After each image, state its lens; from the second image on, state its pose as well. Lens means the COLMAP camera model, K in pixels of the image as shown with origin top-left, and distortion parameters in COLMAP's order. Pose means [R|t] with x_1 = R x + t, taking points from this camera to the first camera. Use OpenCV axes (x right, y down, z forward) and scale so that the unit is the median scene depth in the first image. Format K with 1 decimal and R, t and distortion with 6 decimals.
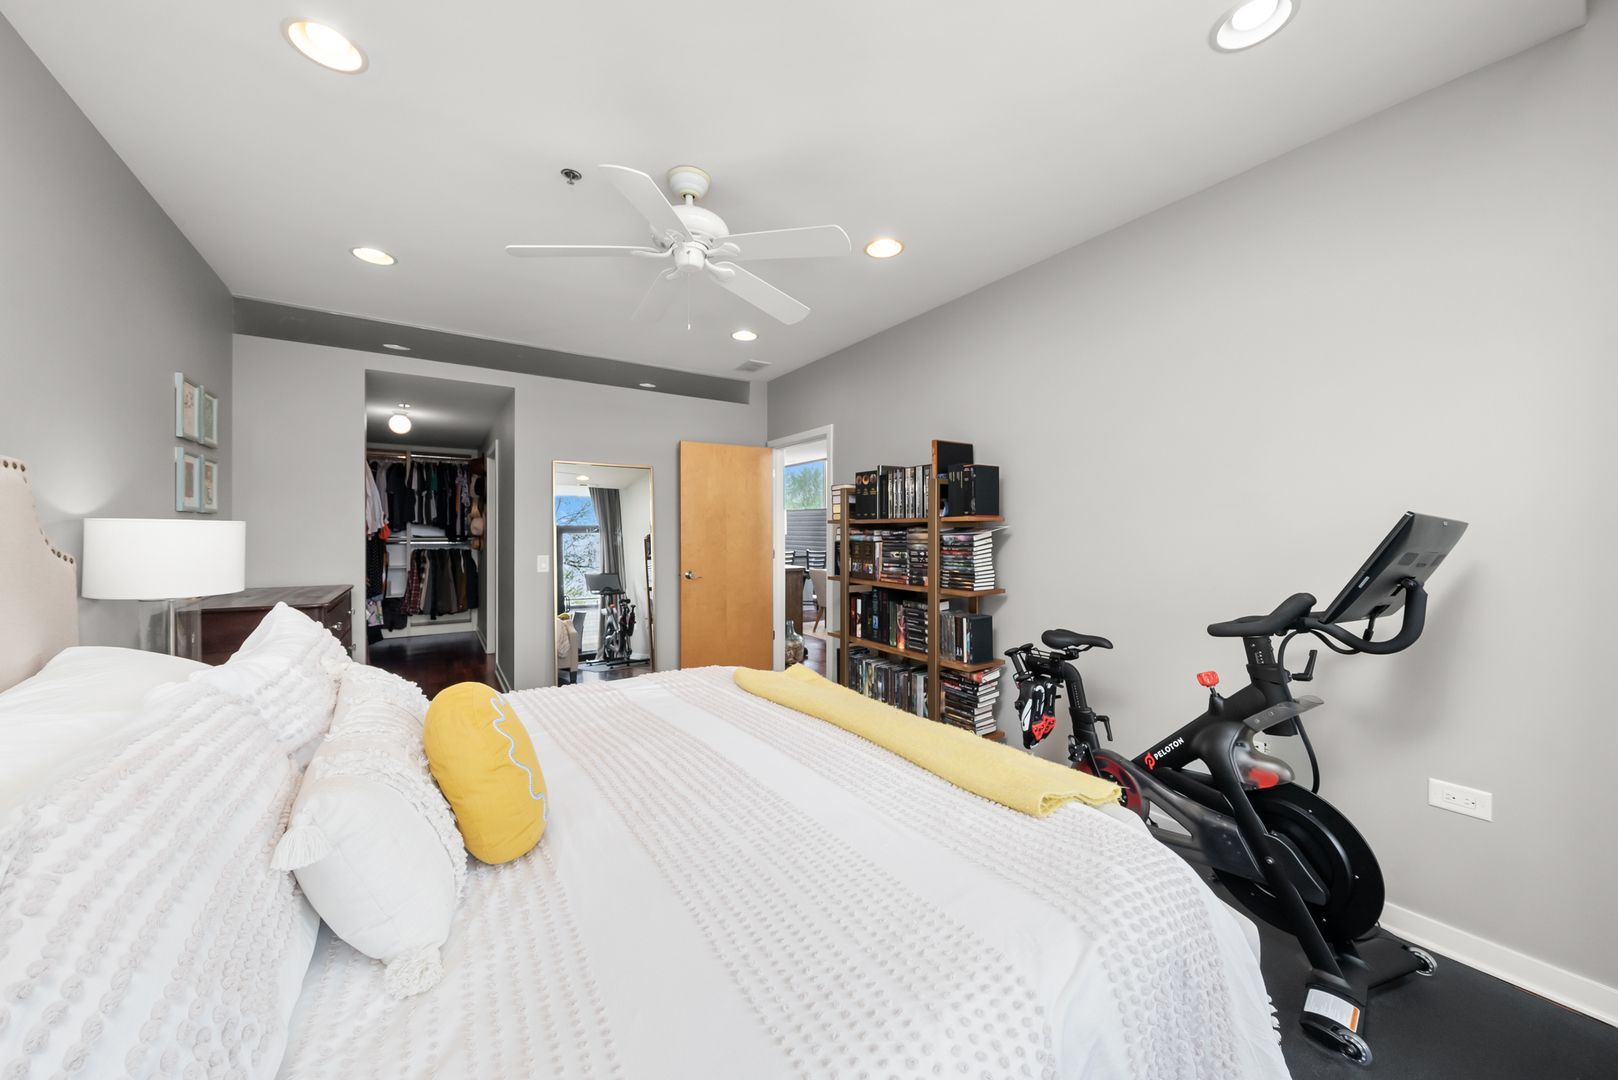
lens RADIAL K [[564.1, 0, 808.3], [0, 564.1, 531.4], [0, 0, 1]] dist [0.001595, -0.000038]
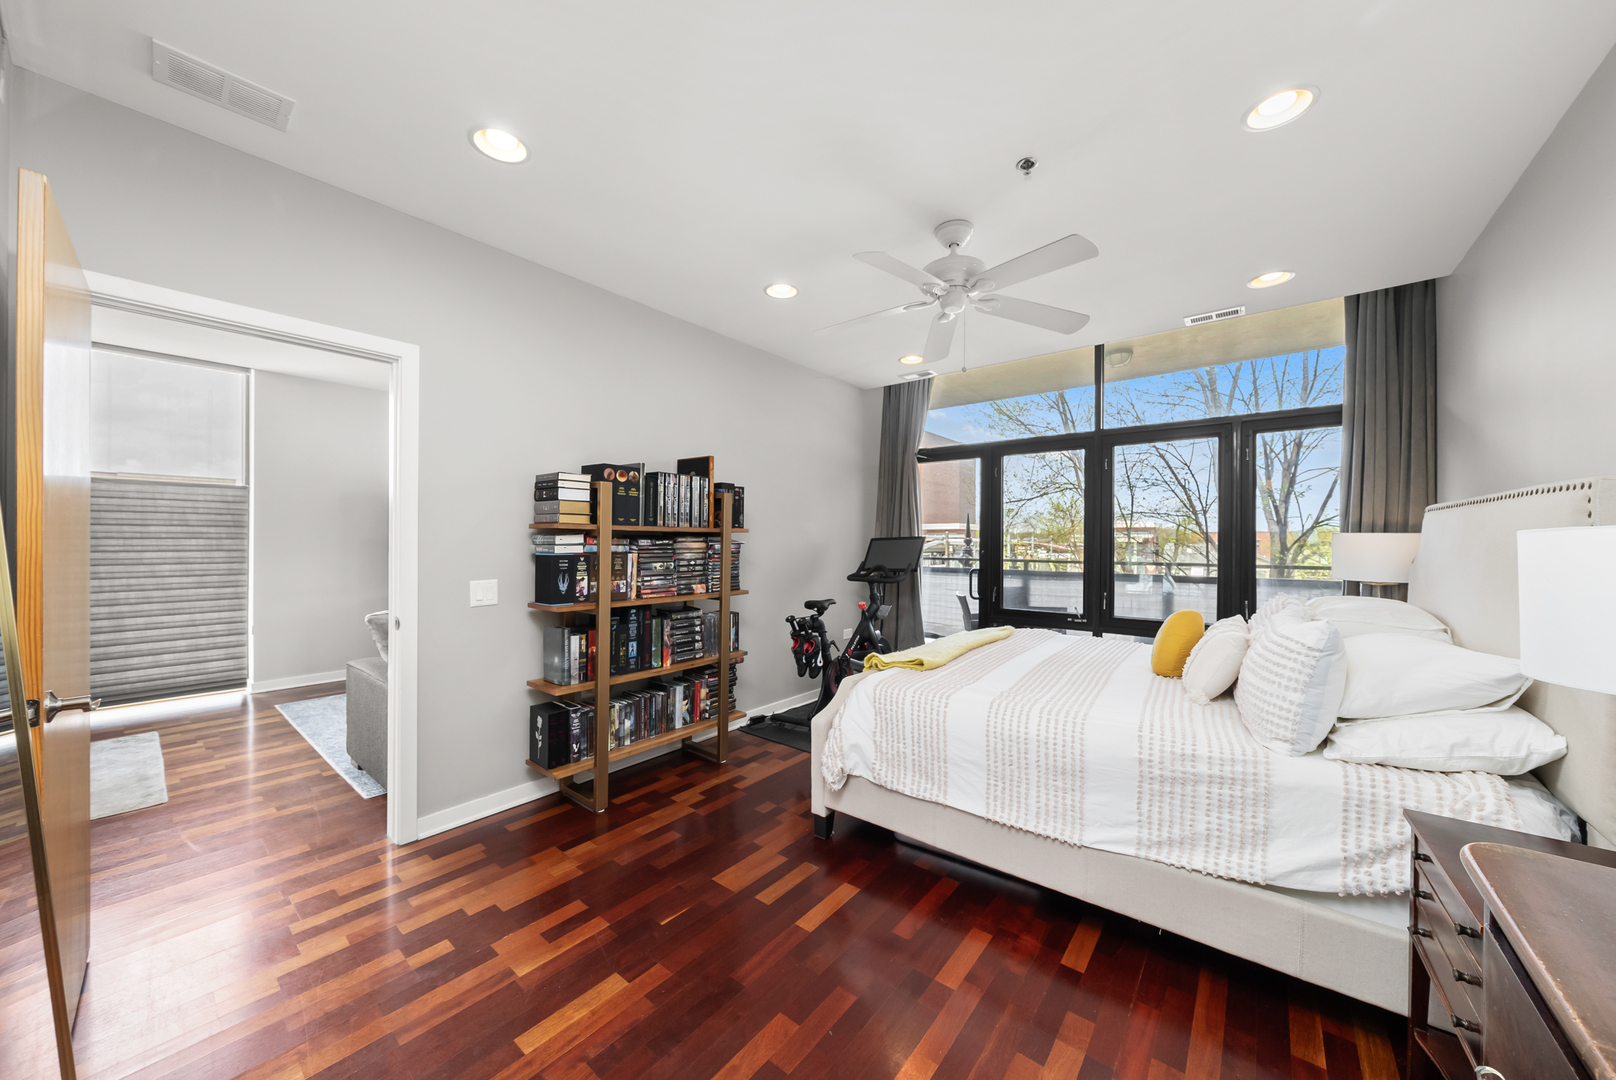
lens RADIAL K [[563.4, 0, 798.9], [0, 563.4, 551.4], [0, 0, 1]] dist [0.001595, -0.000038]
pose [[-0.272758, -0.017099, 0.961931, -0.781002], [-0.002670, 0.999852, 0.017016, 0.001509], [-0.962079, 0.002073, -0.272763, 1.034966]]
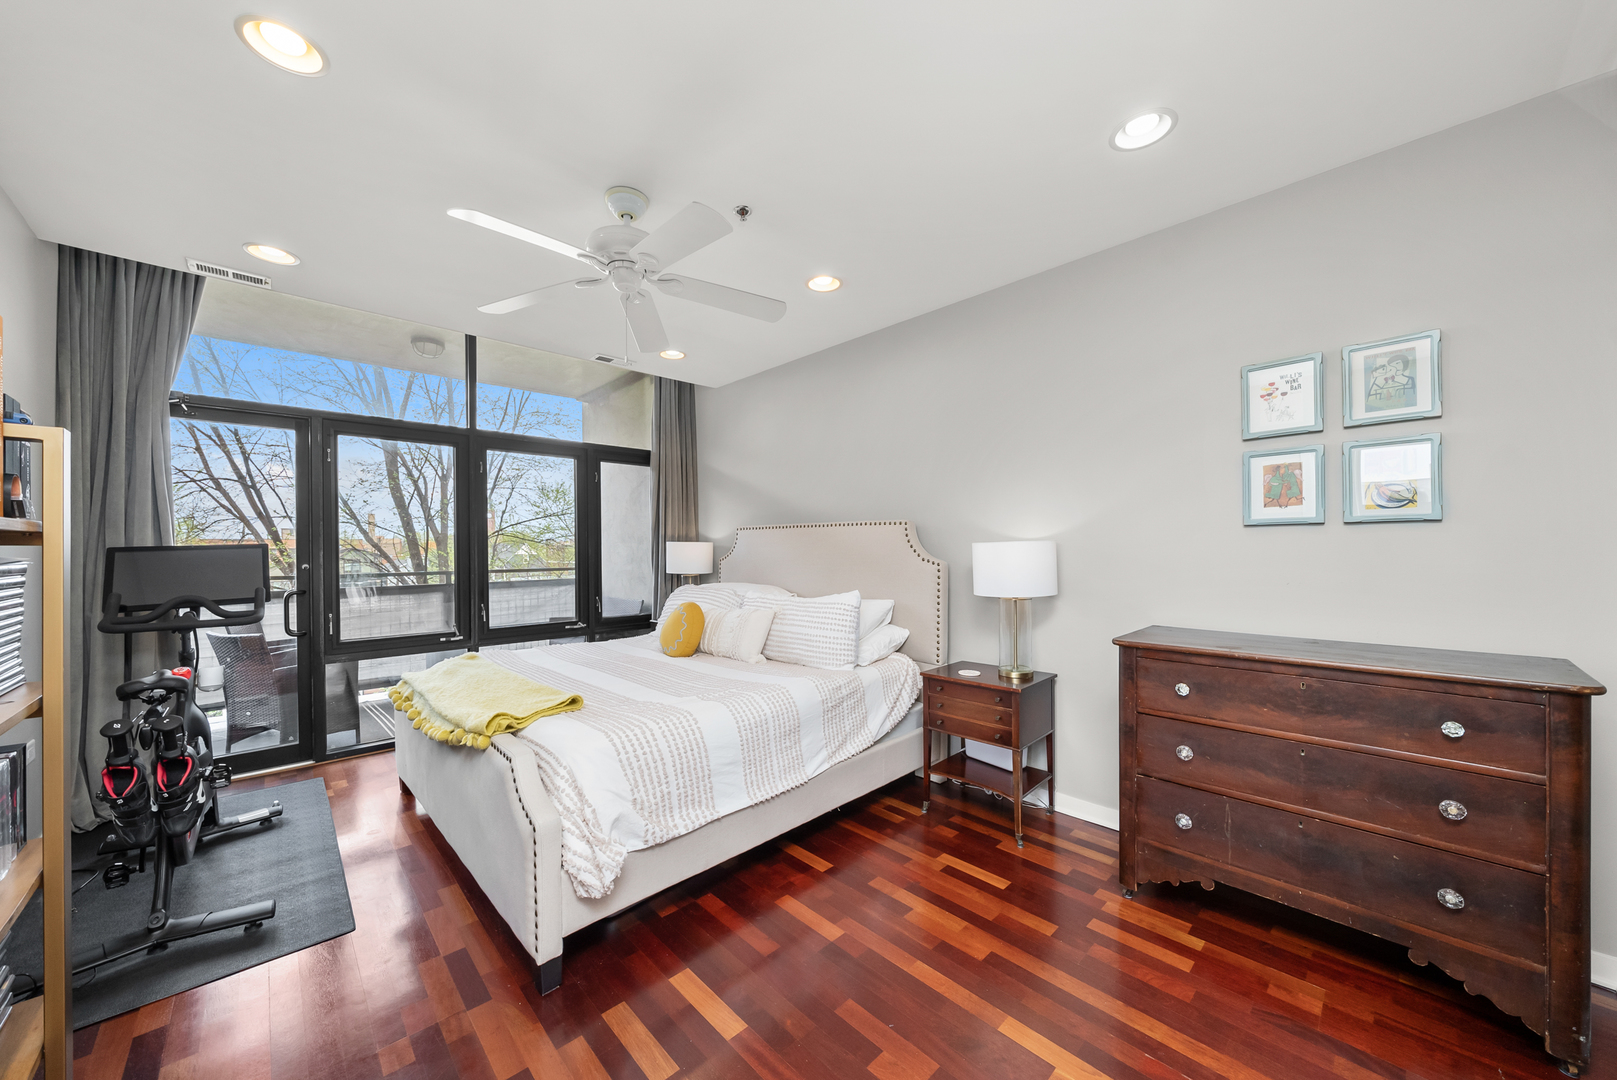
lens RADIAL K [[563.8, 0, 836.8], [0, 563.8, 543.1], [0, 0, 1]] dist [0.001595, -0.000038]
pose [[-0.987789, 0.005188, -0.155711, -0.253978], [0.005948, 0.999973, -0.004417, -0.003791], [0.155684, -0.005289, -0.987793, 1.343527]]
